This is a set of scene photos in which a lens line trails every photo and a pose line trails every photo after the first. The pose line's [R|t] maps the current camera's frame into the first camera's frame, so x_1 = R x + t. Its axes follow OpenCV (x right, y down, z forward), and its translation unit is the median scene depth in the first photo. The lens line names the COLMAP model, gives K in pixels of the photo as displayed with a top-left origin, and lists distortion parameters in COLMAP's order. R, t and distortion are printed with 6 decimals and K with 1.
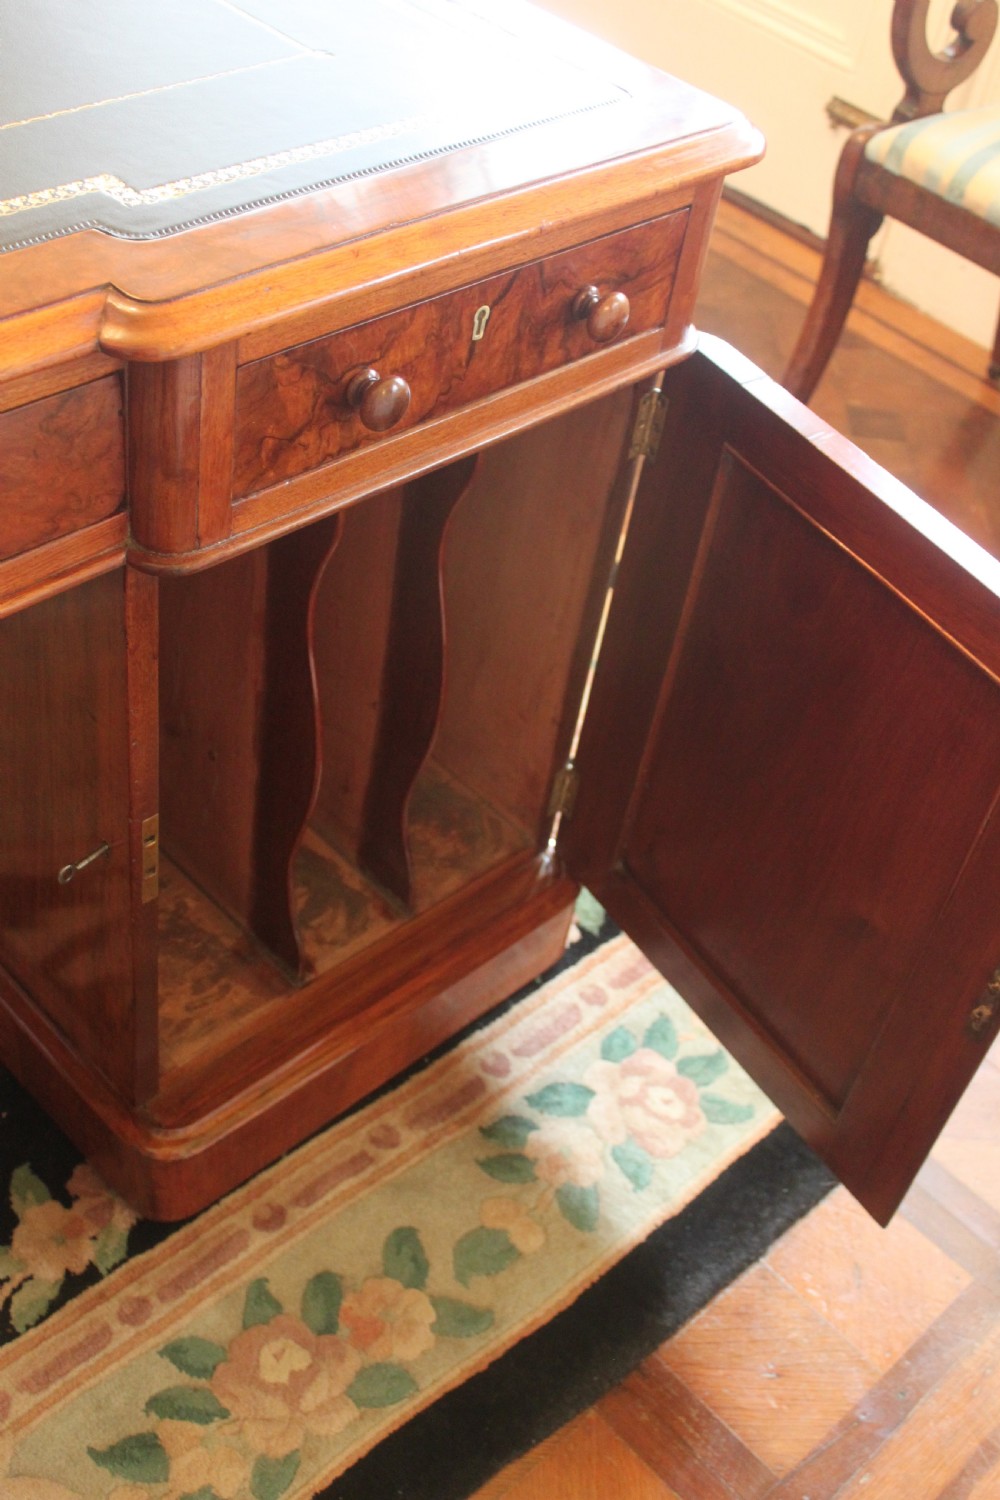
lens RADIAL K [[1743.4, 0, 509.9], [0, 1743.4, 775.5], [0, 0, 1]] dist [-0.077958, 0.000000]
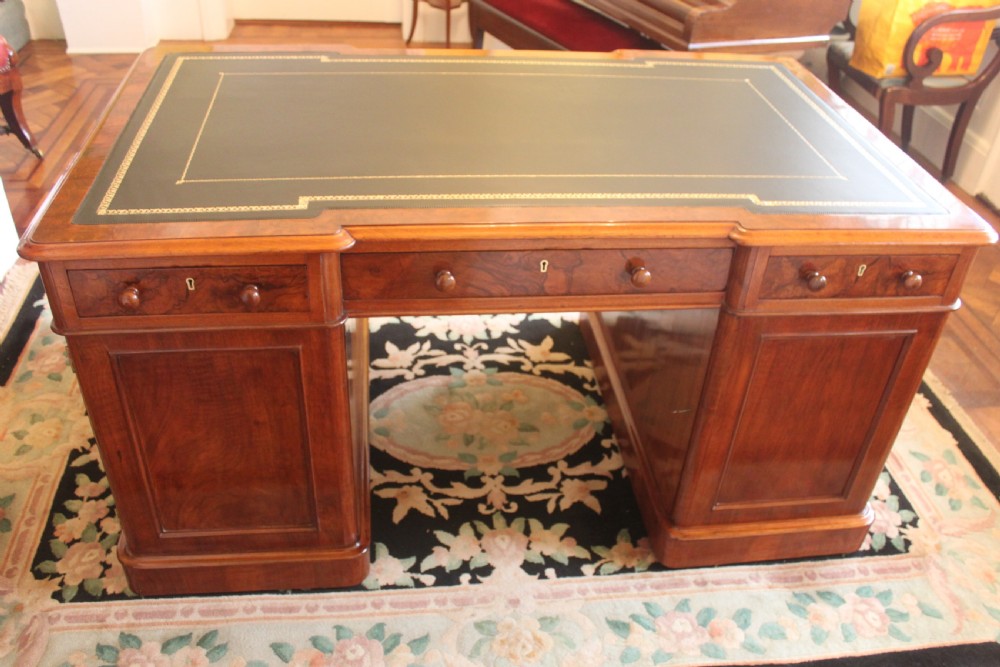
lens RADIAL K [[879.6, 0, 512.0], [0, 879.6, 335.7], [0, 0, 1]] dist [-0.153100, 0.121279]
pose [[0.799175, 0.274282, -0.534873, 0.310766], [-0.384588, 0.917177, -0.104301, 0.215696], [0.461965, 0.289061, 0.838470, -0.452641]]
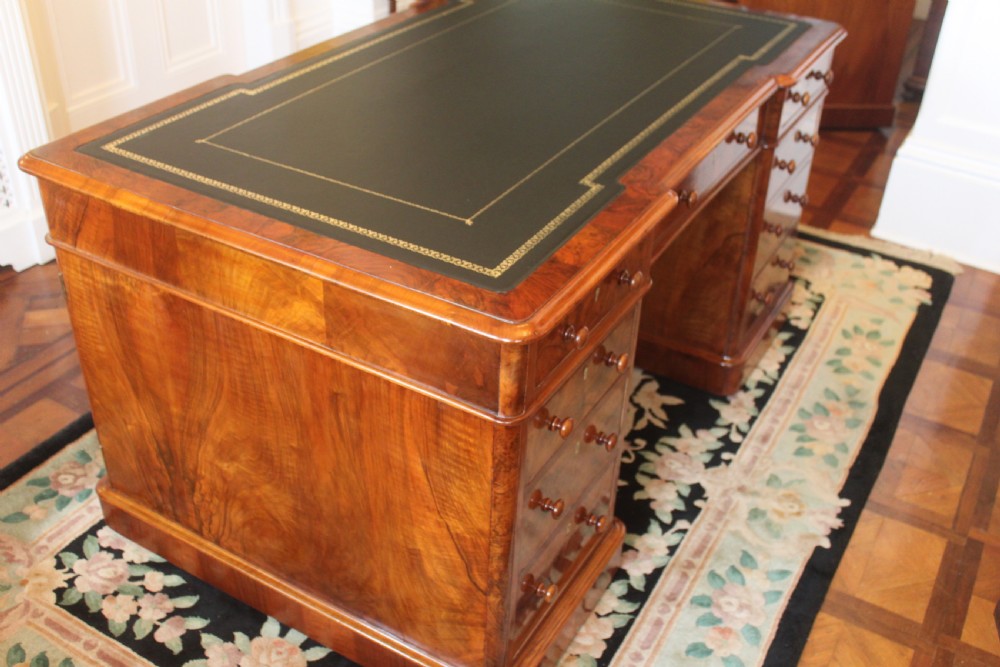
lens RADIAL K [[1035.6, 0, 517.8], [0, 1035.6, 317.0], [0, 0, 1]] dist [-0.085820, 0.000000]
pose [[-0.943411, -0.008611, -0.331513, -0.048446], [-0.324363, 0.232011, 0.917039, -2.020742], [0.069018, 0.972675, -0.221675, 1.694681]]
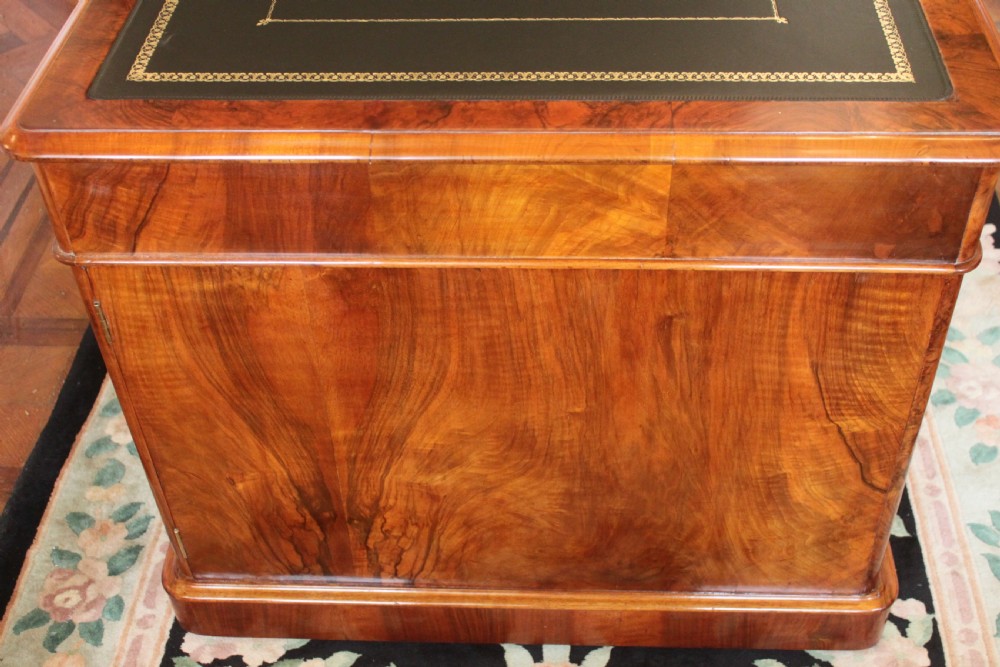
lens RADIAL K [[1256.9, 0, 523.8], [0, 1256.9, 318.2], [0, 0, 1]] dist [-0.066109, 0.000000]
pose [[-0.724238, 0.367525, -0.583442, 0.525963], [-0.538102, 0.227866, 0.811495, -1.496457], [0.431191, 0.901667, 0.032737, 1.359885]]
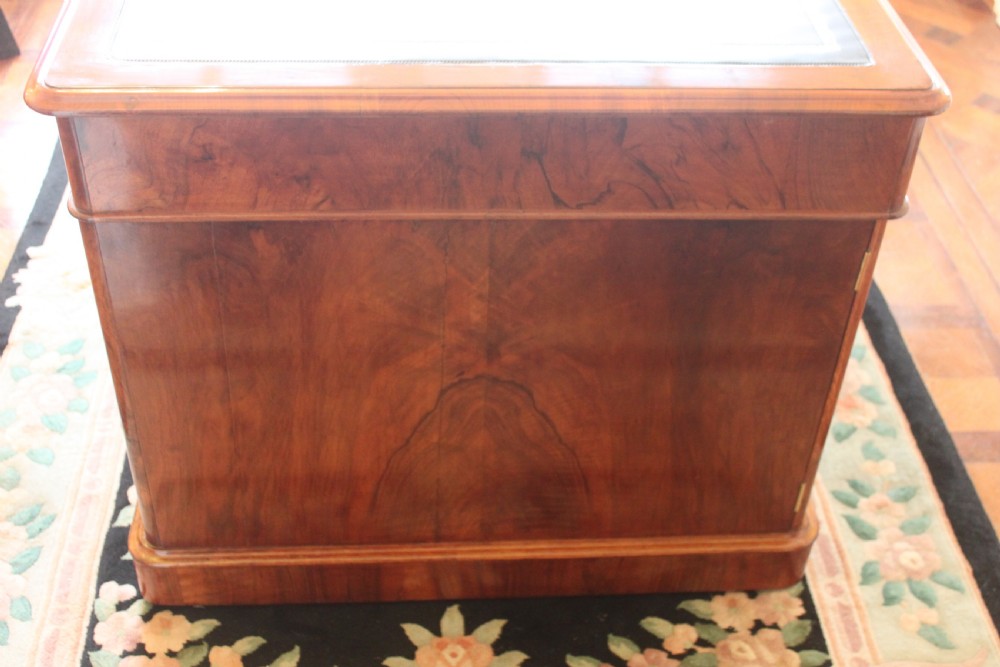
lens RADIAL K [[1256.6, 0, 505.9], [0, 1256.6, 331.5], [0, 0, 1]] dist [-0.070338, 0.000000]
pose [[0.649234, -0.575399, 0.497405, -1.951406], [0.573265, 0.799985, 0.177175, -0.037890], [-0.499863, 0.170116, 0.849234, -0.598180]]
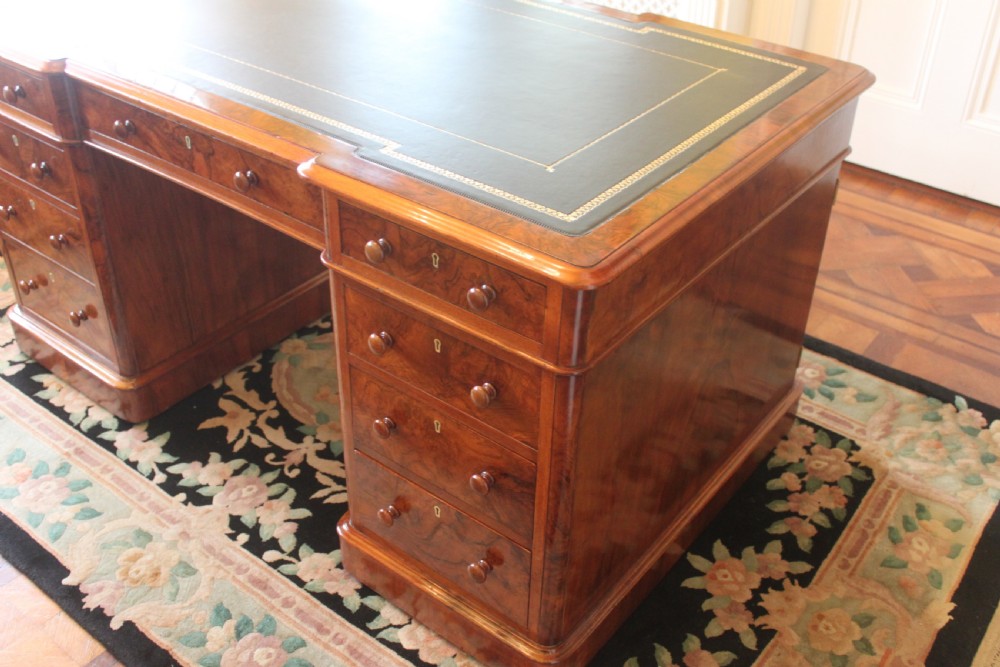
lens RADIAL K [[1035.6, 0, 509.0], [0, 1035.6, 336.2], [0, 0, 1]] dist [-0.085820, 0.000000]
pose [[-0.134801, -0.681831, 0.718982, -2.396467], [0.668828, 0.472760, 0.573730, -0.955702], [-0.731093, 0.558215, 0.392300, 0.221200]]
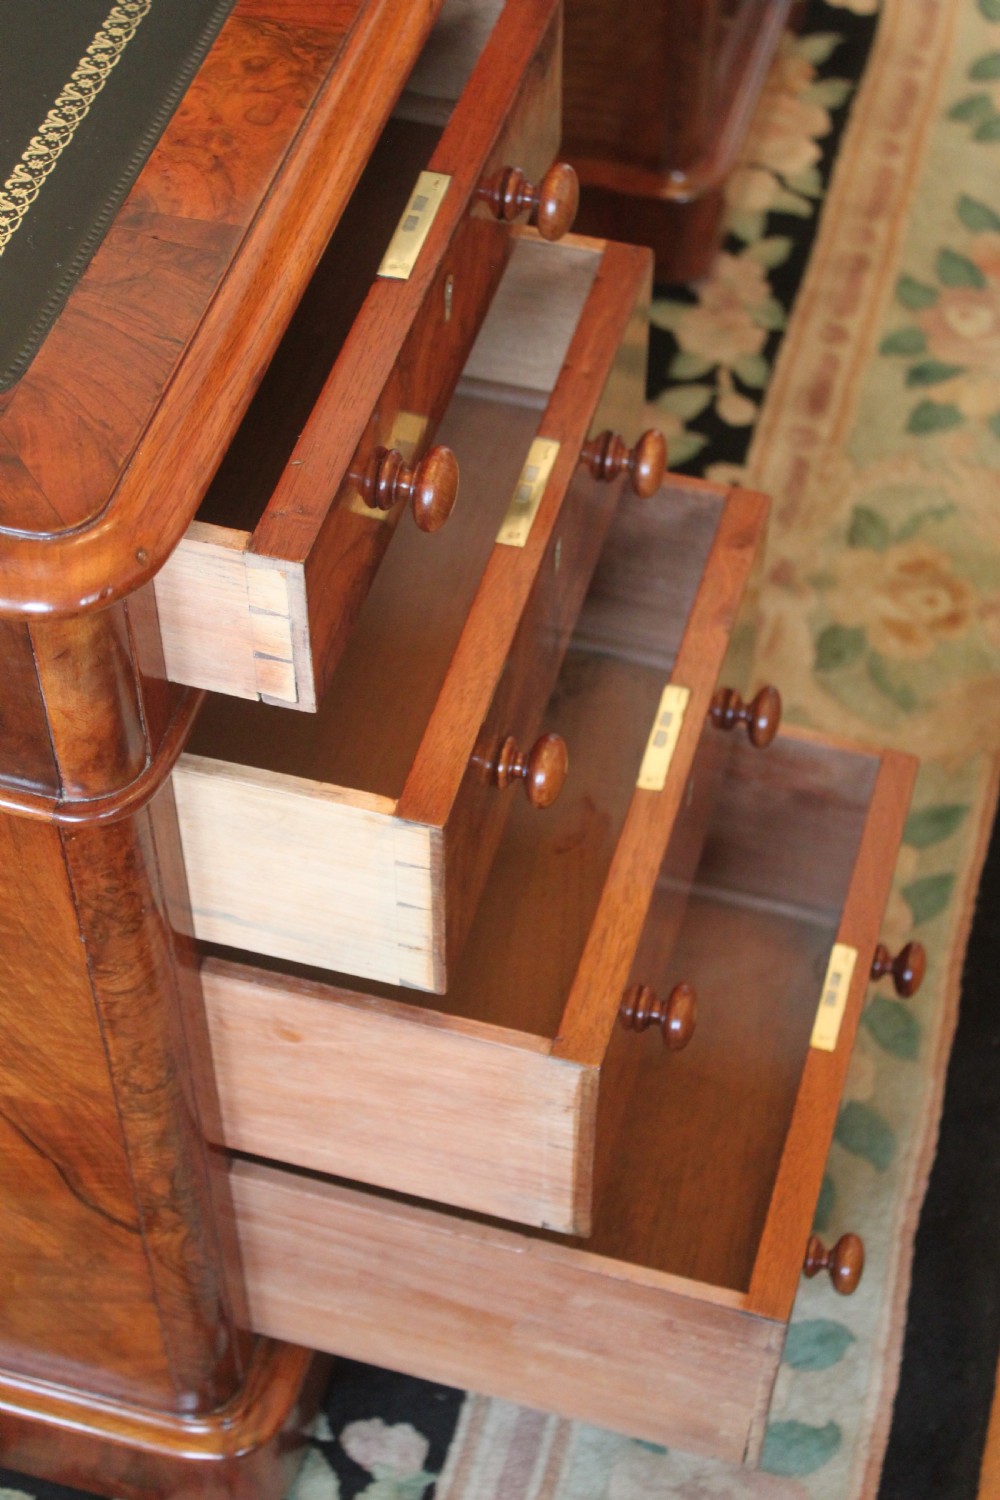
lens RADIAL K [[2599.8, 0, 507.8], [0, 2599.8, 719.4], [0, 0, 1]] dist [0.019542, 0.000000]
pose [[-0.855943, 0.287943, -0.429477, -0.197553], [-0.444307, 0.015282, 0.895744, -1.711726], [0.264487, 0.957526, 0.114855, 1.429909]]
